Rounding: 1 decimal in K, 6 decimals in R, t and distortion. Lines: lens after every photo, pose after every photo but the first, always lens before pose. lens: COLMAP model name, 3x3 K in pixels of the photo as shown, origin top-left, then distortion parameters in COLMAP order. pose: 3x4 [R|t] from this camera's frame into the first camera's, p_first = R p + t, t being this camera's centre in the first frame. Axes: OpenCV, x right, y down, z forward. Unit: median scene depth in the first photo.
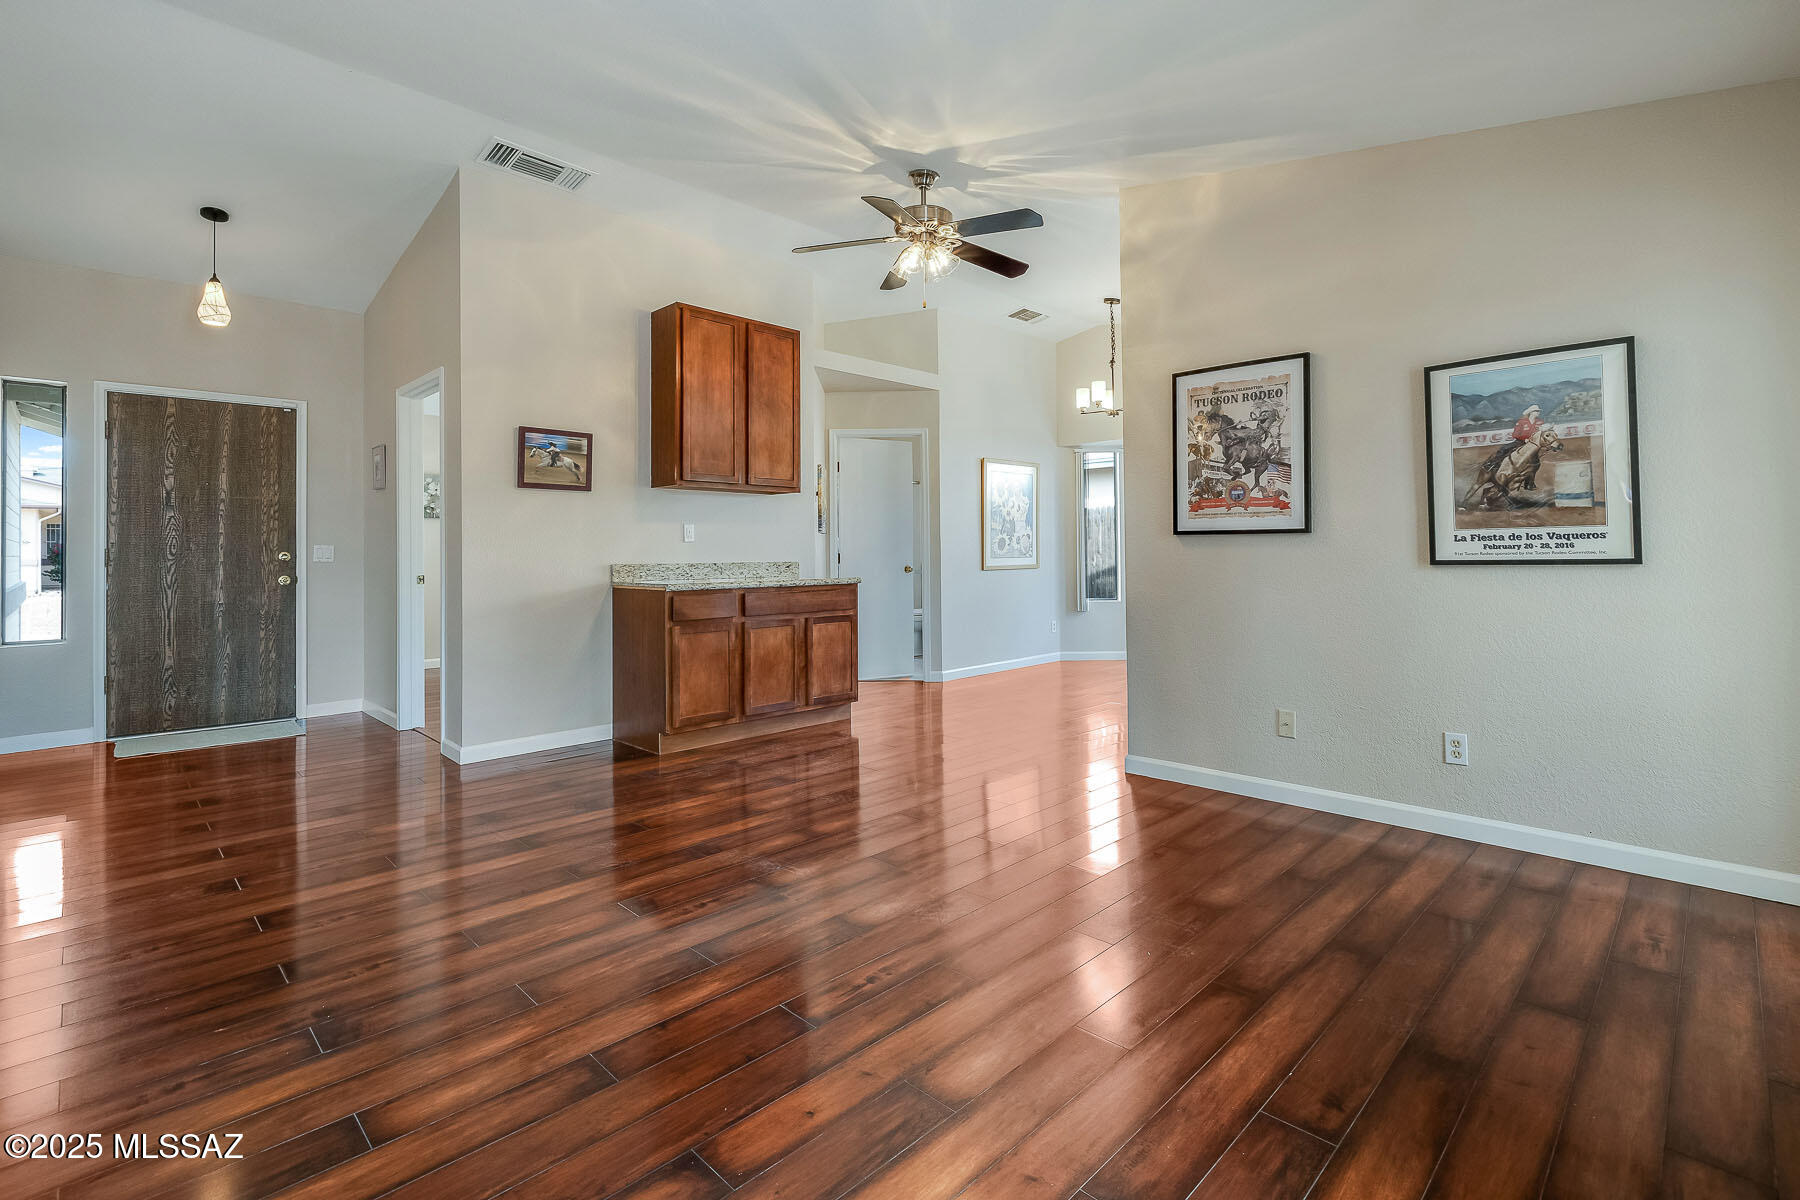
lens RADIAL K [[835.8, 0, 898.0], [0, 835.8, 546.9], [0, 0, 1]] dist [-0.002013, -0.000292]
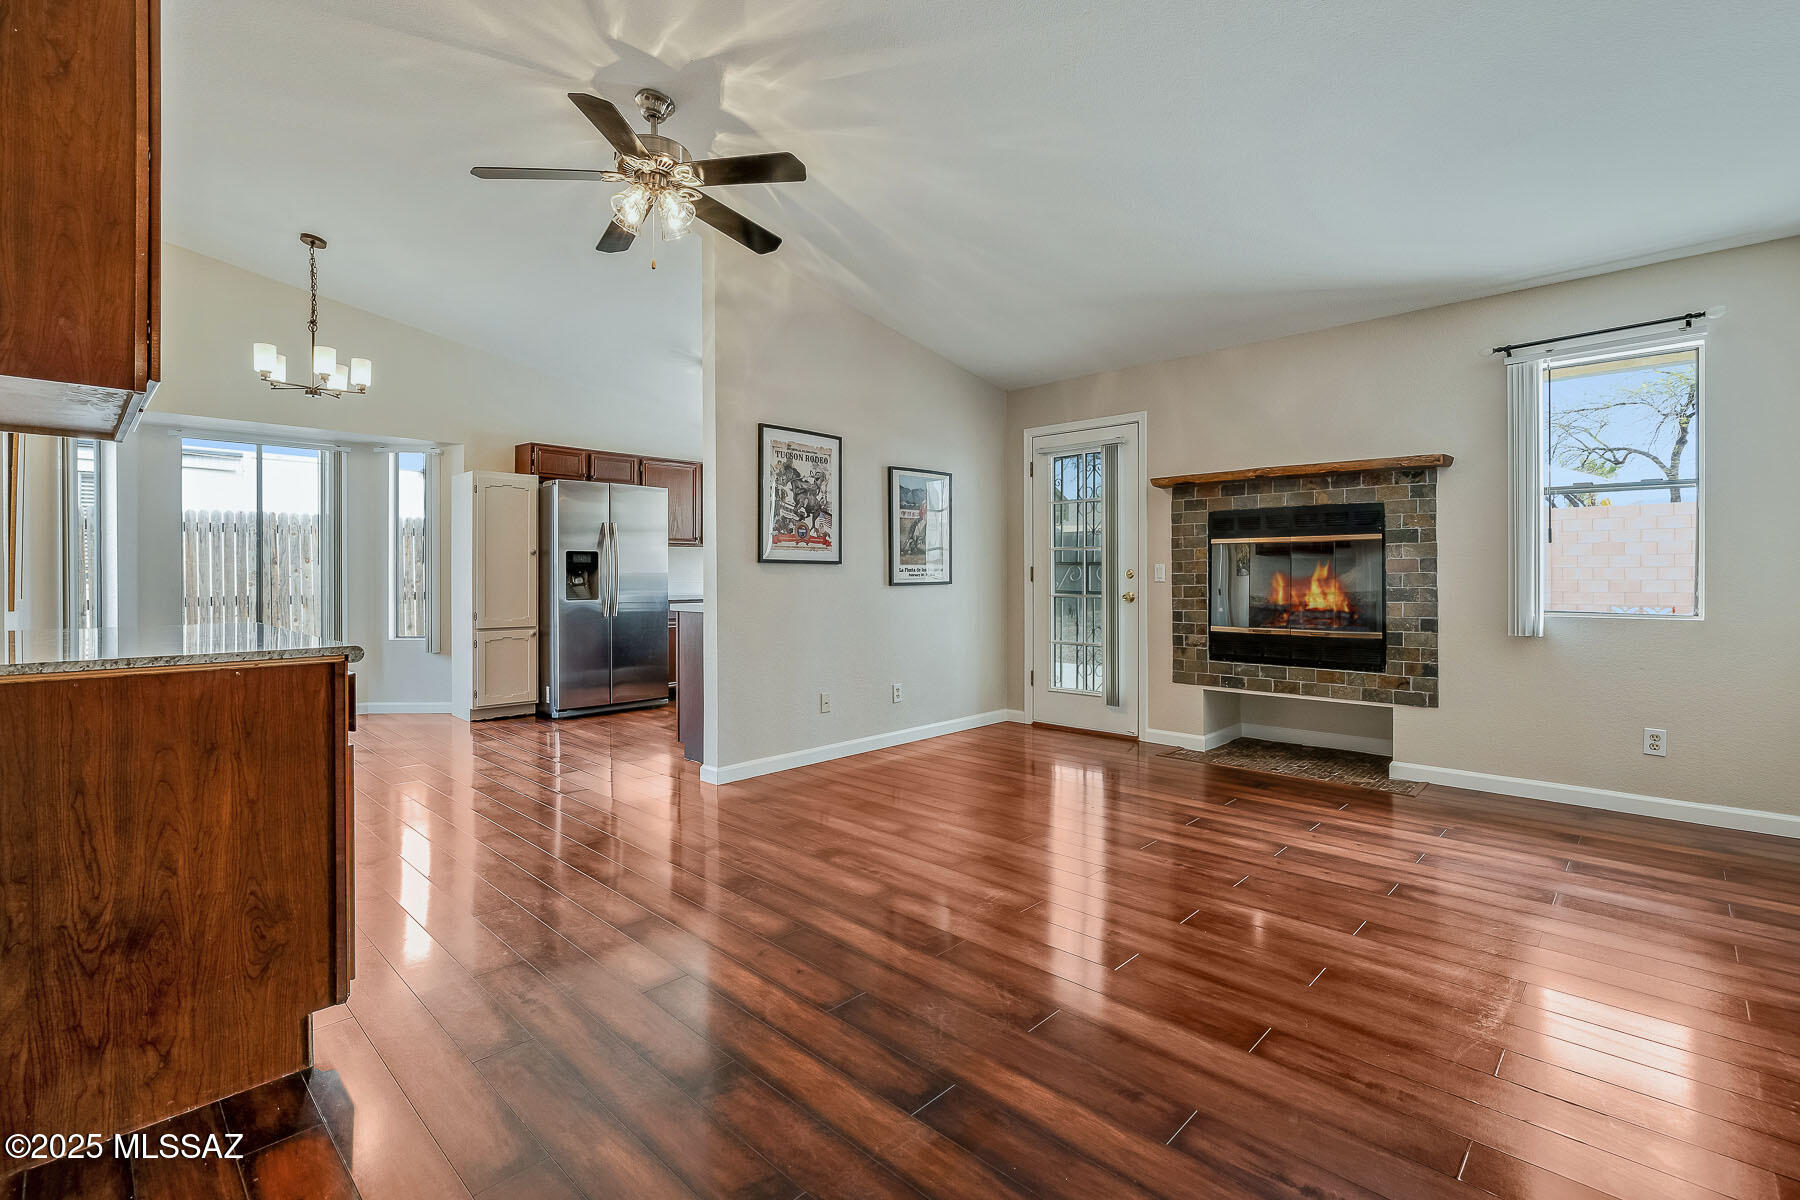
lens RADIAL K [[801.3, 0, 898.0], [0, 801.3, 580.4], [0, 0, 1]] dist [-0.000801, 0.000031]
pose [[-0.020532, 0.003157, 0.999784, -0.846126], [-0.003244, 0.999990, -0.003225, 0.014654], [-0.999784, -0.003309, -0.020522, 0.899172]]
